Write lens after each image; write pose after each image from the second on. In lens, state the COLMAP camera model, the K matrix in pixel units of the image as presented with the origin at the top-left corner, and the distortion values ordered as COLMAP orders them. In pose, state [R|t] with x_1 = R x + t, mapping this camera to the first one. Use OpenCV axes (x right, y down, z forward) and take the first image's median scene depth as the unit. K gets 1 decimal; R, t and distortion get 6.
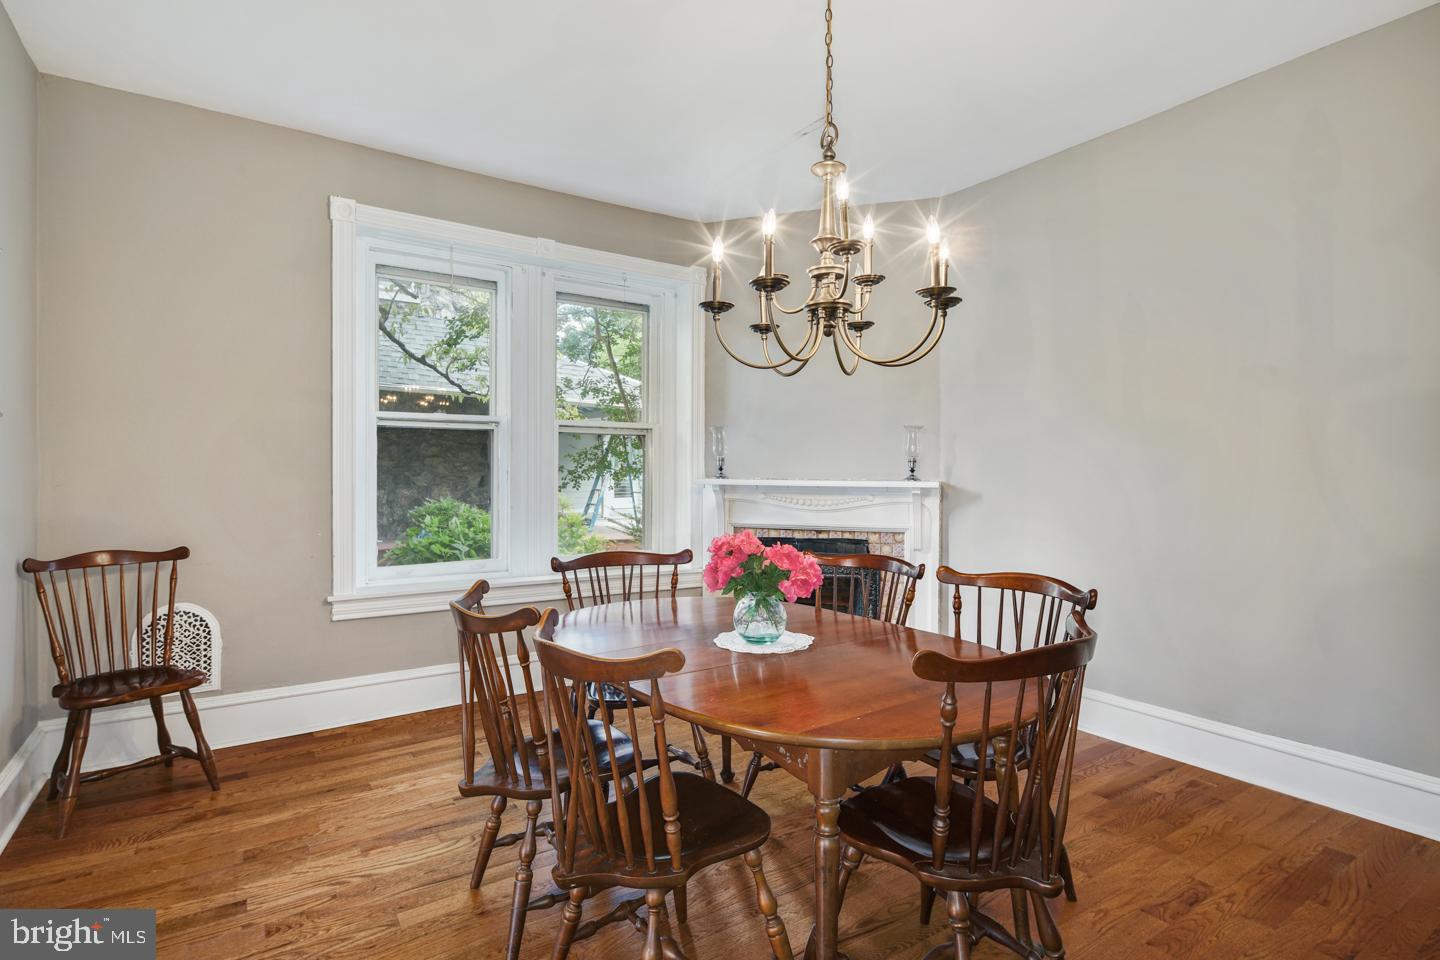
lens RADIAL K [[706.9, 0, 717.8], [0, 706.9, 473.8], [0, 0, 1]] dist [-0.002624, -0.000845]
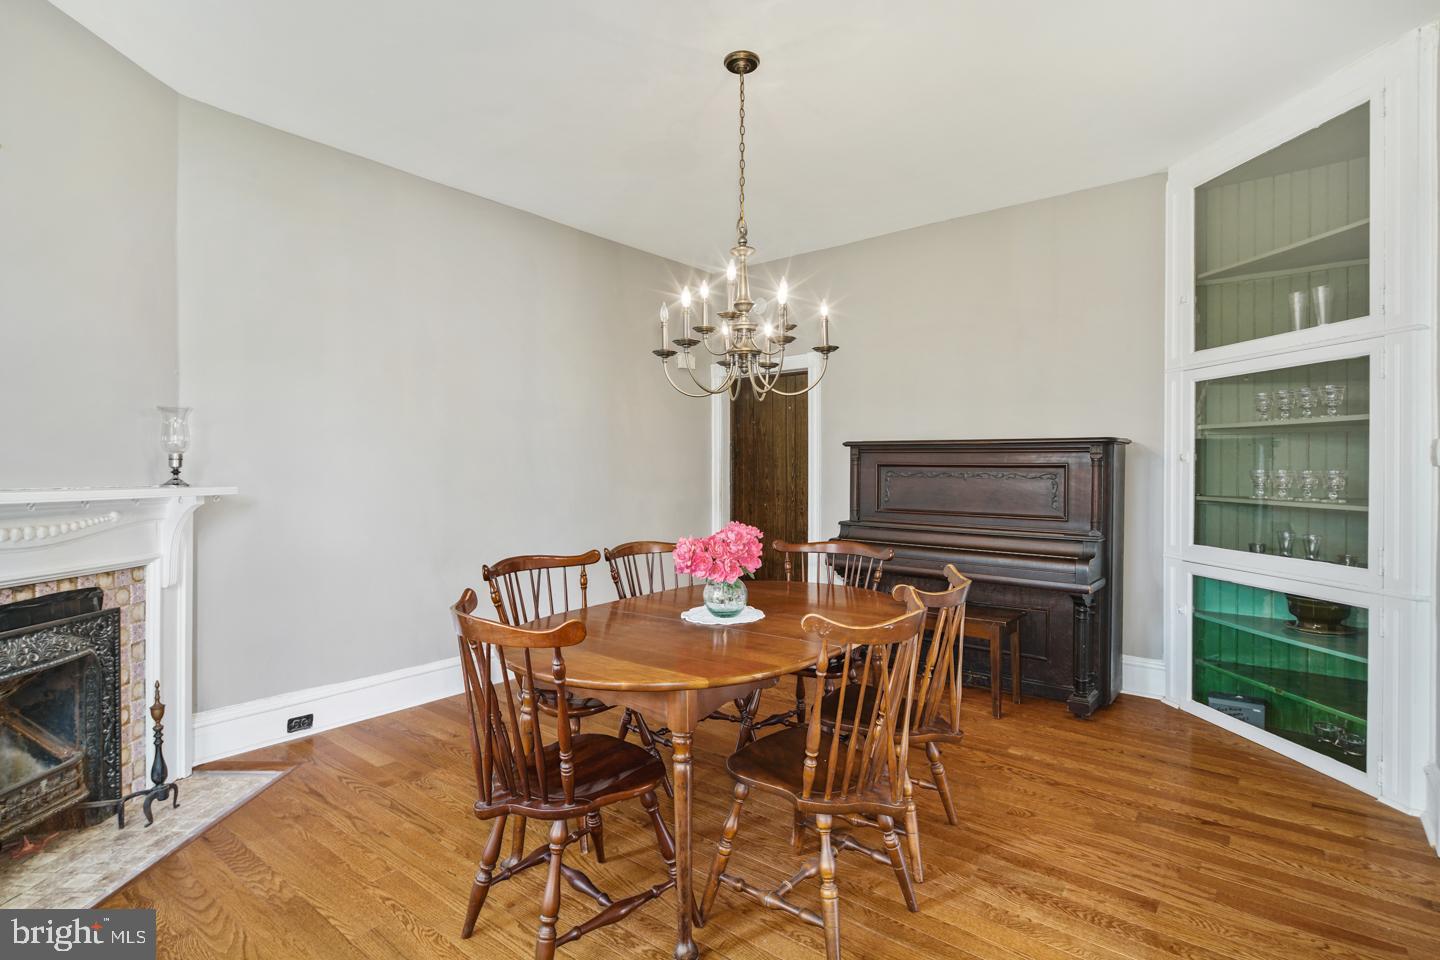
lens RADIAL K [[702.9, 0, 720.0], [0, 702.9, 480.0], [0, 0, 1]] dist [-0.001191, -0.000481]
pose [[-0.306904, -0.015833, 0.951609, -0.566116], [0.003915, 0.999832, 0.017898, -0.007306], [-0.951732, 0.009218, -0.306791, 0.734405]]
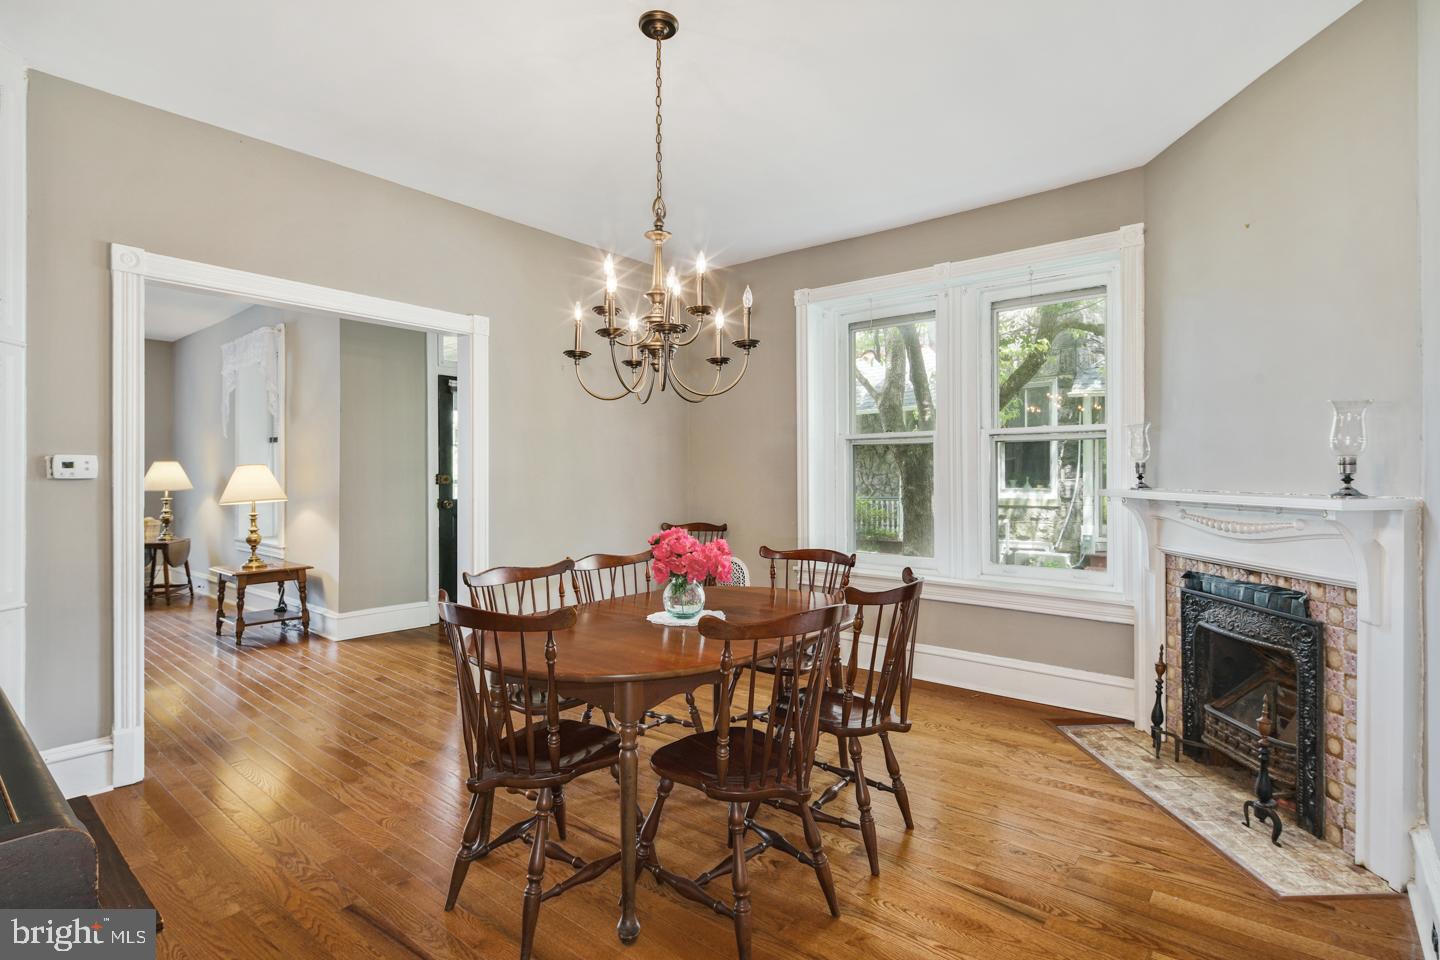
lens RADIAL K [[706.9, 0, 717.8], [0, 706.9, 473.8], [0, 0, 1]] dist [-0.002624, -0.000845]
pose [[0.300151, -0.007629, -0.953861, 0.690963], [-0.002474, 0.999958, -0.008776, -0.003227], [0.953889, 0.004994, 0.300120, 0.364994]]
